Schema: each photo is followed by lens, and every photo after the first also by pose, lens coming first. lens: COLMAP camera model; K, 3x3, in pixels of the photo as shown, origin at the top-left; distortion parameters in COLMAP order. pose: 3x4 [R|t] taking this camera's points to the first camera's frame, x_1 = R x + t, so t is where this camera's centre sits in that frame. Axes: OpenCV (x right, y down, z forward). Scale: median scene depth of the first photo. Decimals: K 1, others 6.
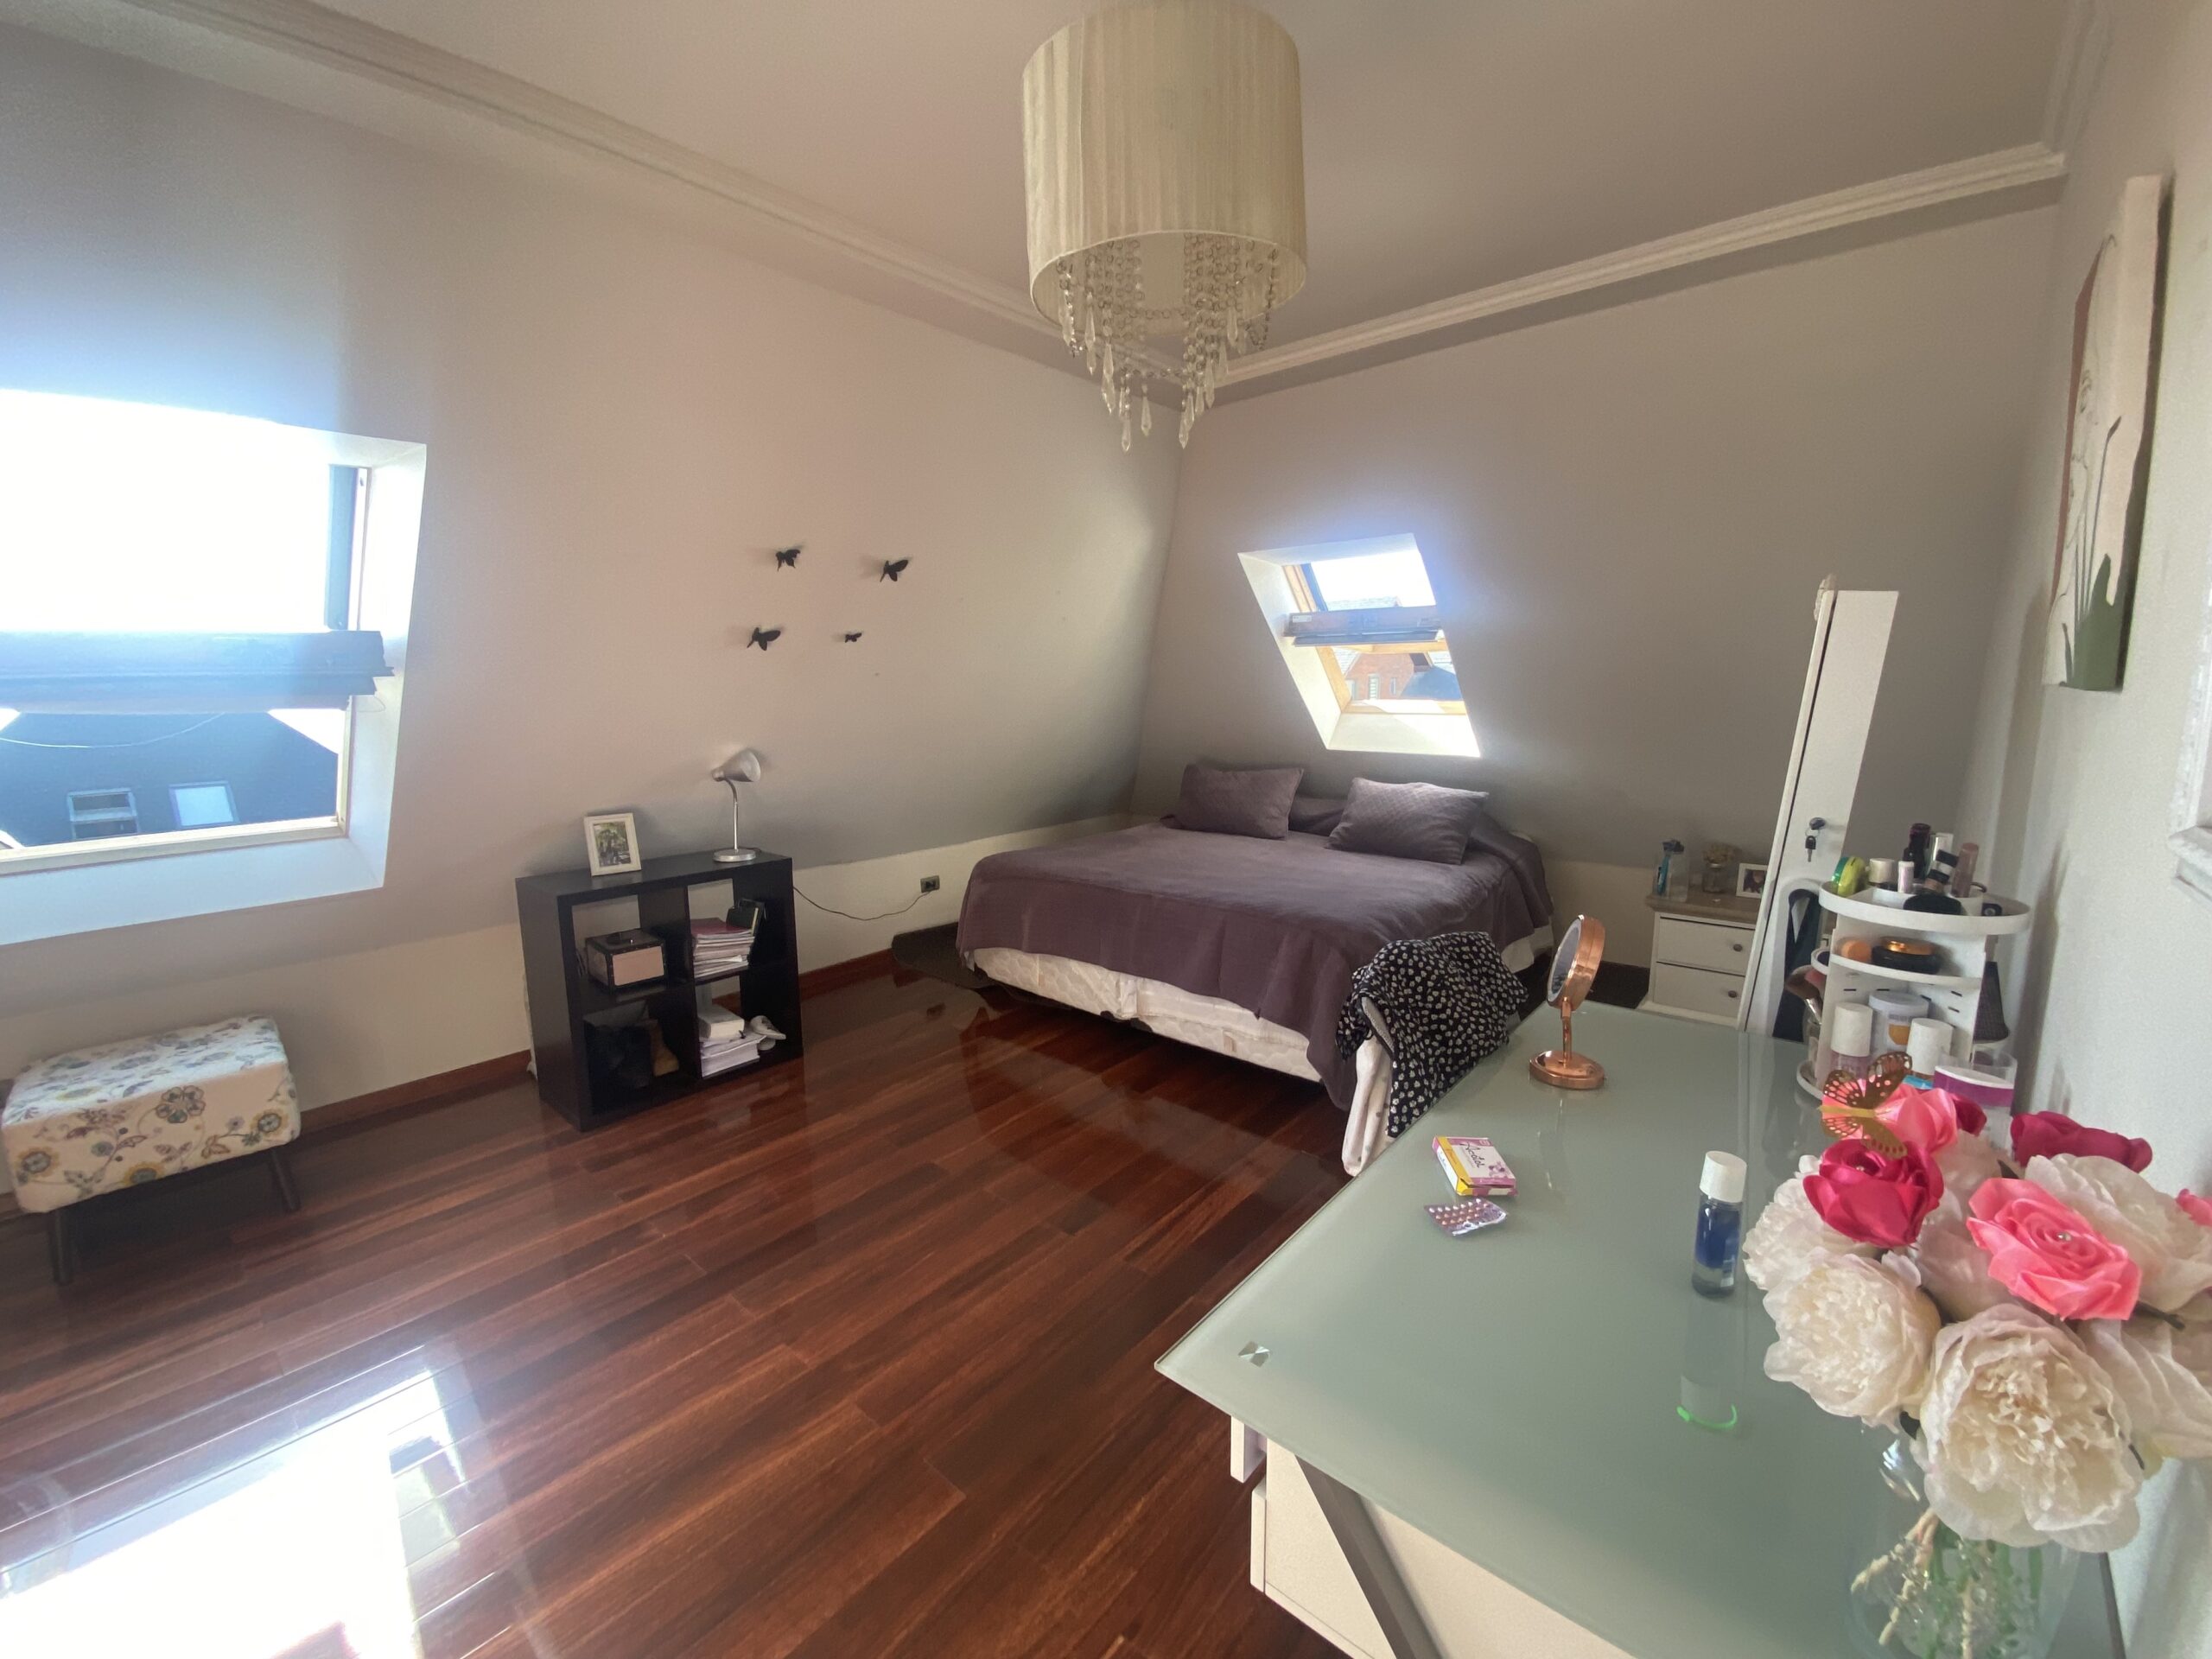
lens RADIAL K [[893.8, 0, 1106.0], [0, 893.8, 829.5], [0, 0, 1]] dist [0.022942, -0.022221]
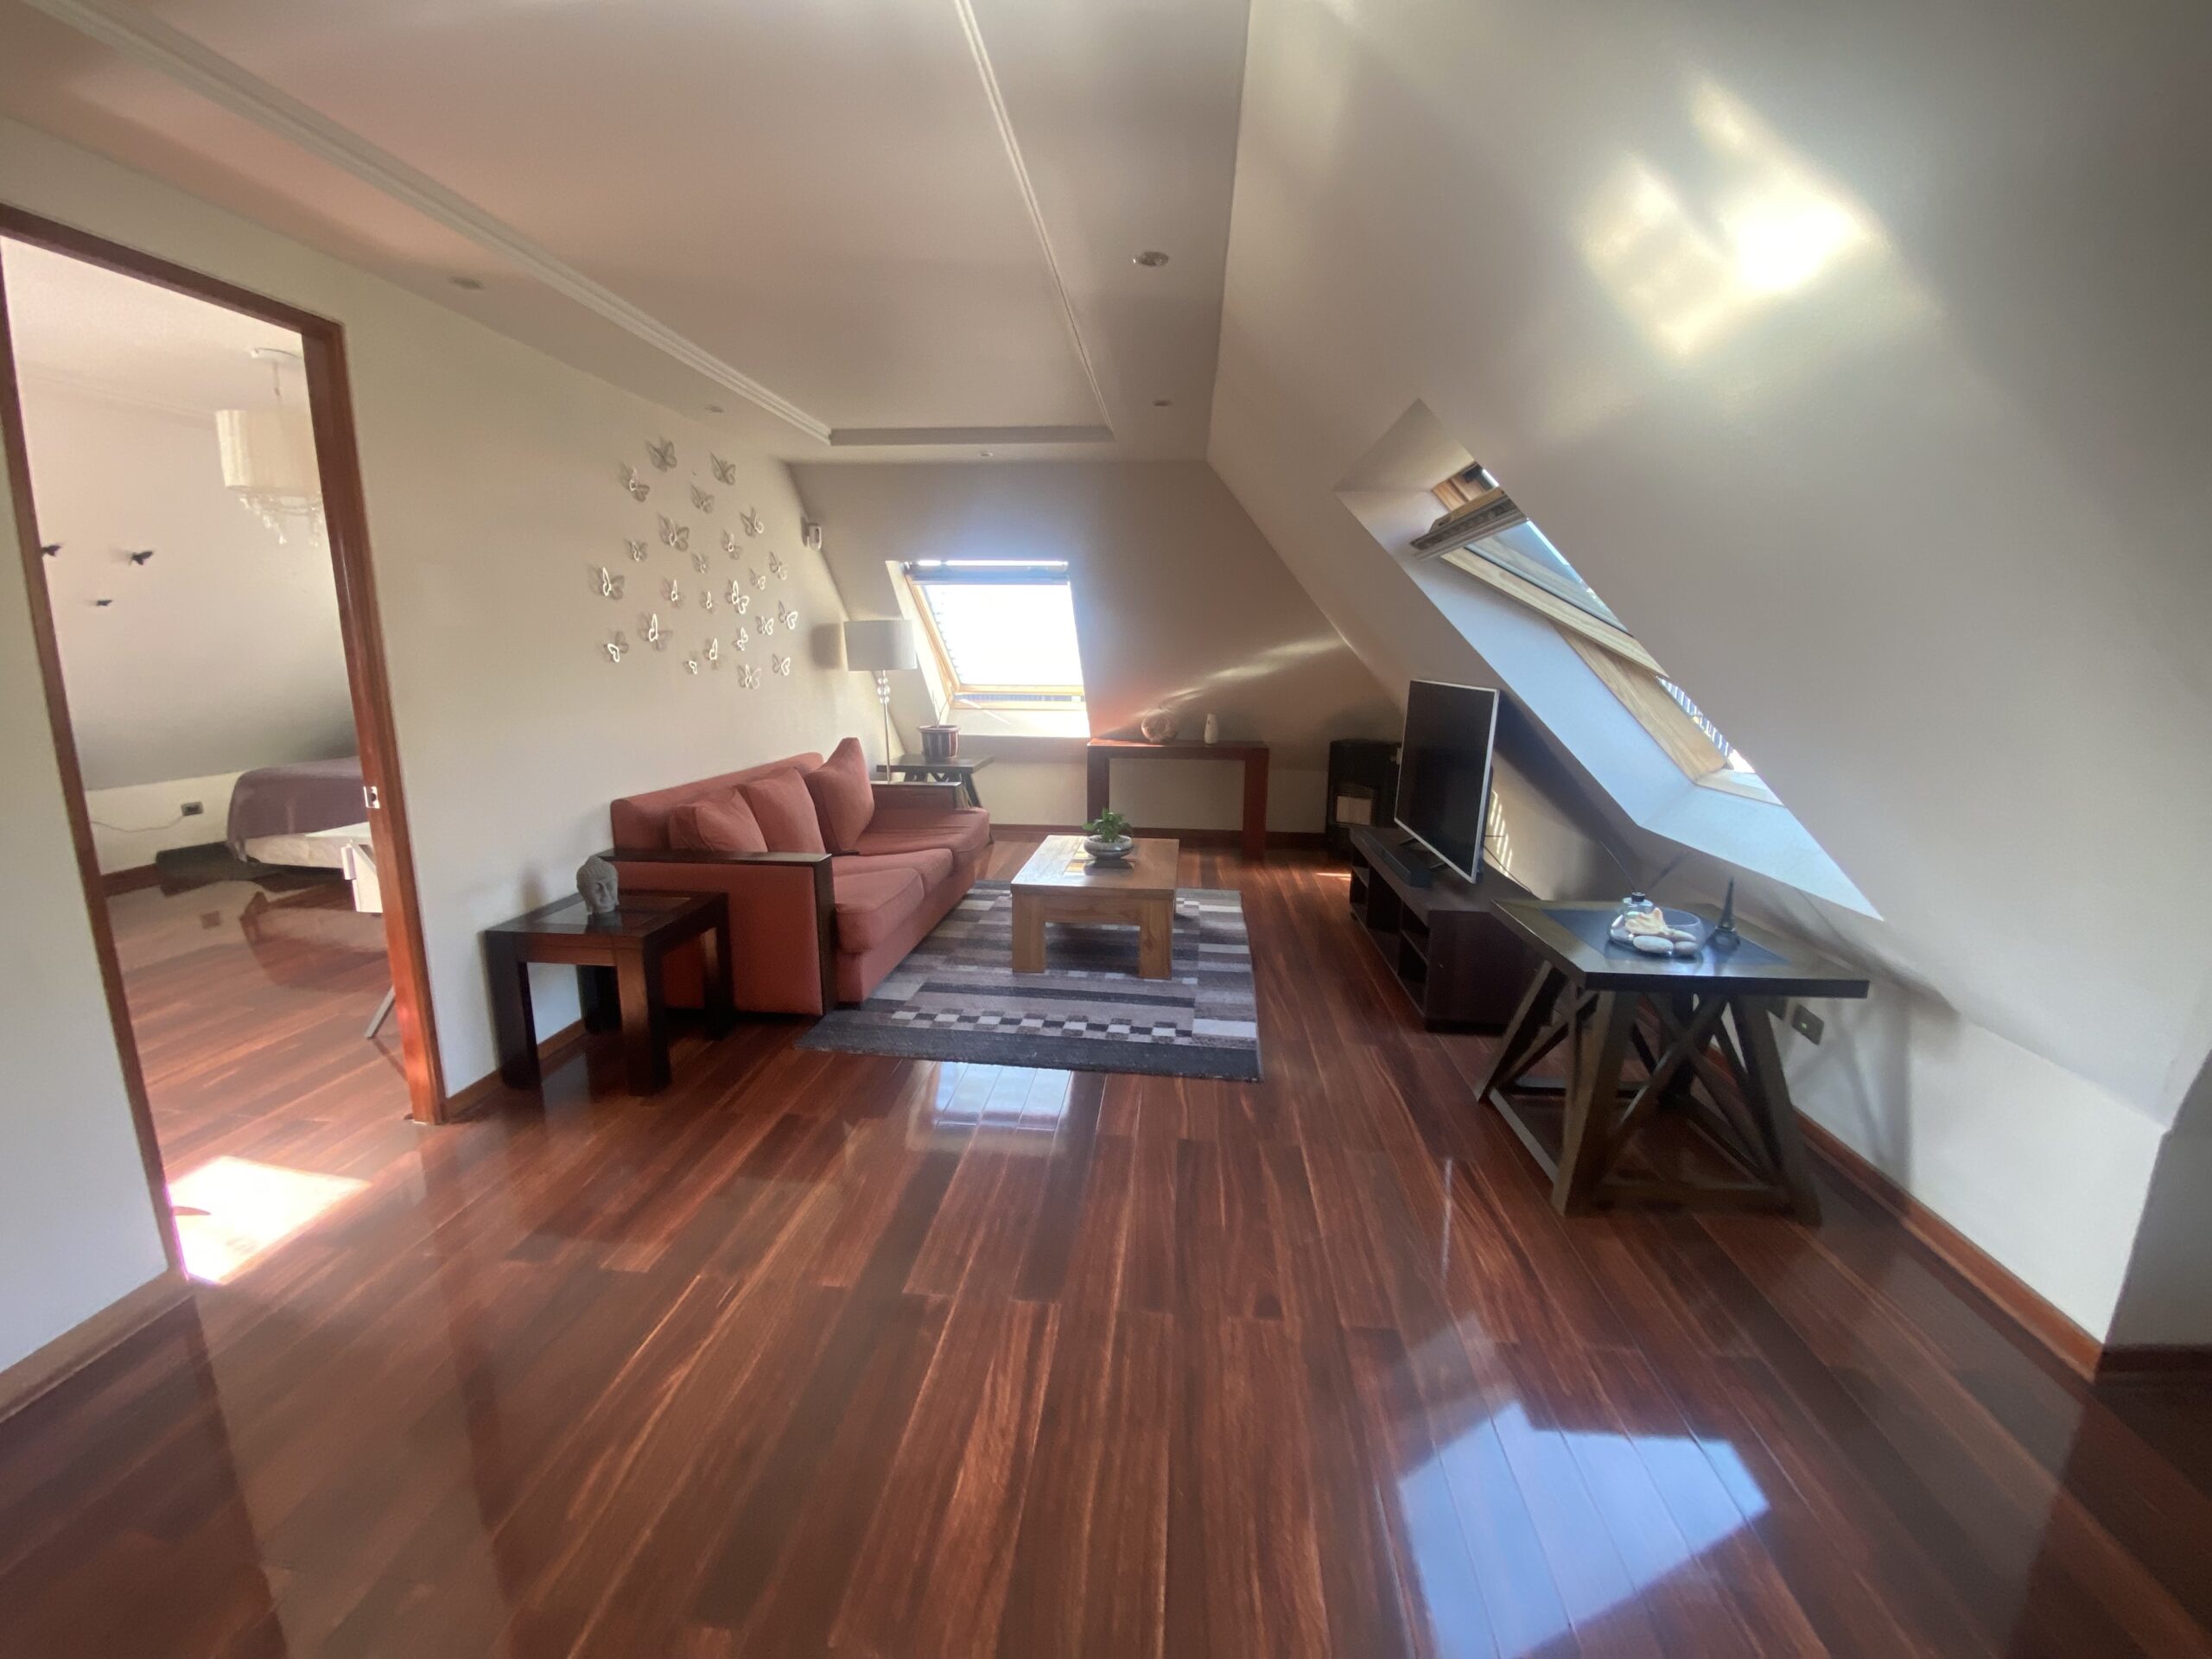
lens RADIAL K [[893.8, 0, 1106.0], [0, 893.8, 829.5], [0, 0, 1]] dist [0.022942, -0.022221]
pose [[0.814193, -0.086216, 0.574158, 0.128753], [0.066904, 0.996258, 0.054723, 0.128997], [-0.576727, -0.006142, 0.816914, -0.802635]]
